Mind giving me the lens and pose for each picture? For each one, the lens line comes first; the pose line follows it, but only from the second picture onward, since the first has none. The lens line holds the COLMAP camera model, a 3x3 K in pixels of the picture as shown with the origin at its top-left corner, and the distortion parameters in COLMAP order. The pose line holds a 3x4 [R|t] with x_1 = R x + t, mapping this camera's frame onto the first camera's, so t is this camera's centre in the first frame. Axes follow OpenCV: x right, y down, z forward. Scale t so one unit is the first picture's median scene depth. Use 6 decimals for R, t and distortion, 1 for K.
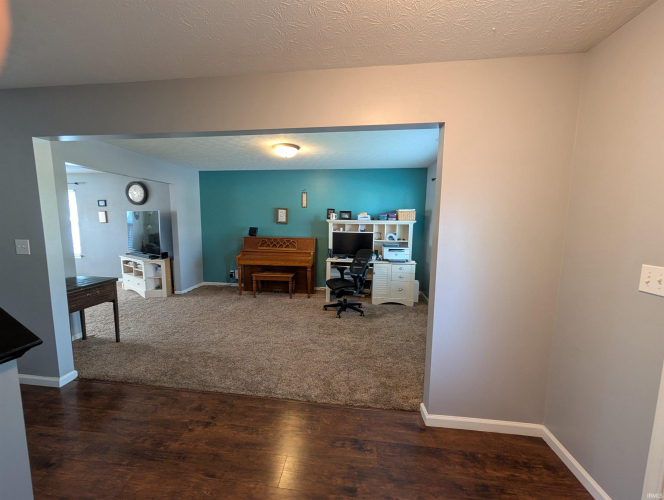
lens RADIAL K [[267.4, 0, 334.3], [0, 267.4, 247.9], [0, 0, 1]] dist [0.000011, -0.000131]
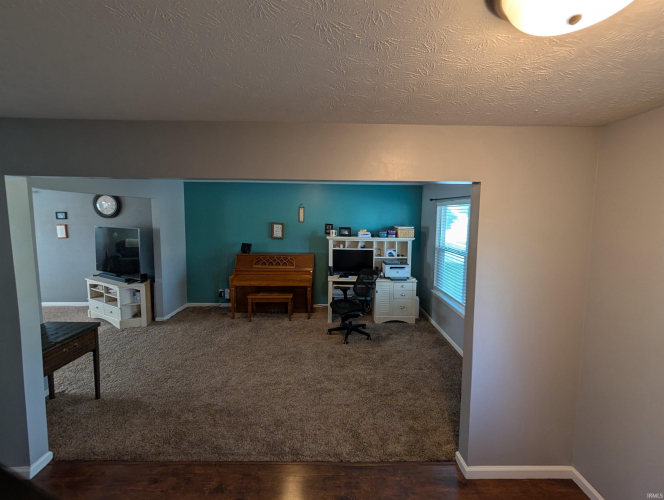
lens RADIAL K [[267.4, 0, 348.3], [0, 267.4, 233.1], [0, 0, 1]] dist [0.000011, -0.000131]
pose [[0.989768, -0.005873, 0.142568, -0.119903], [0.010467, 0.999449, -0.031494, -0.117409], [-0.142305, 0.032664, 0.989284, 0.026532]]
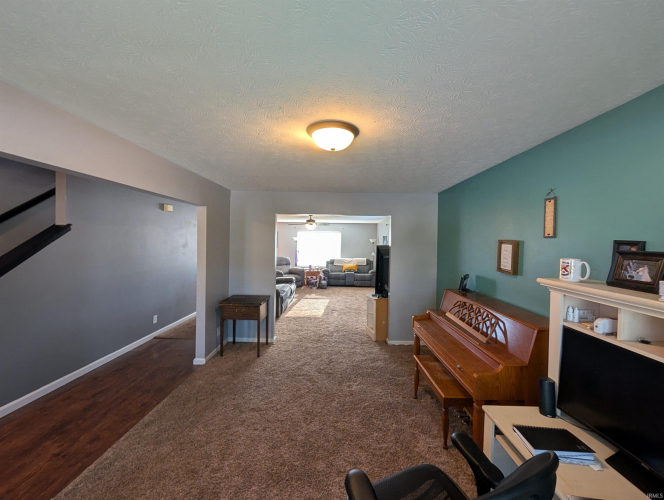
lens RADIAL K [[267.4, 0, 327.0], [0, 267.4, 244.7], [0, 0, 1]] dist [0.000011, -0.000131]
pose [[0.076936, 0.005859, -0.997019, 0.342450], [-0.120861, 0.992663, -0.003493, -0.151421], [0.989684, 0.120769, 0.077080, 0.975418]]
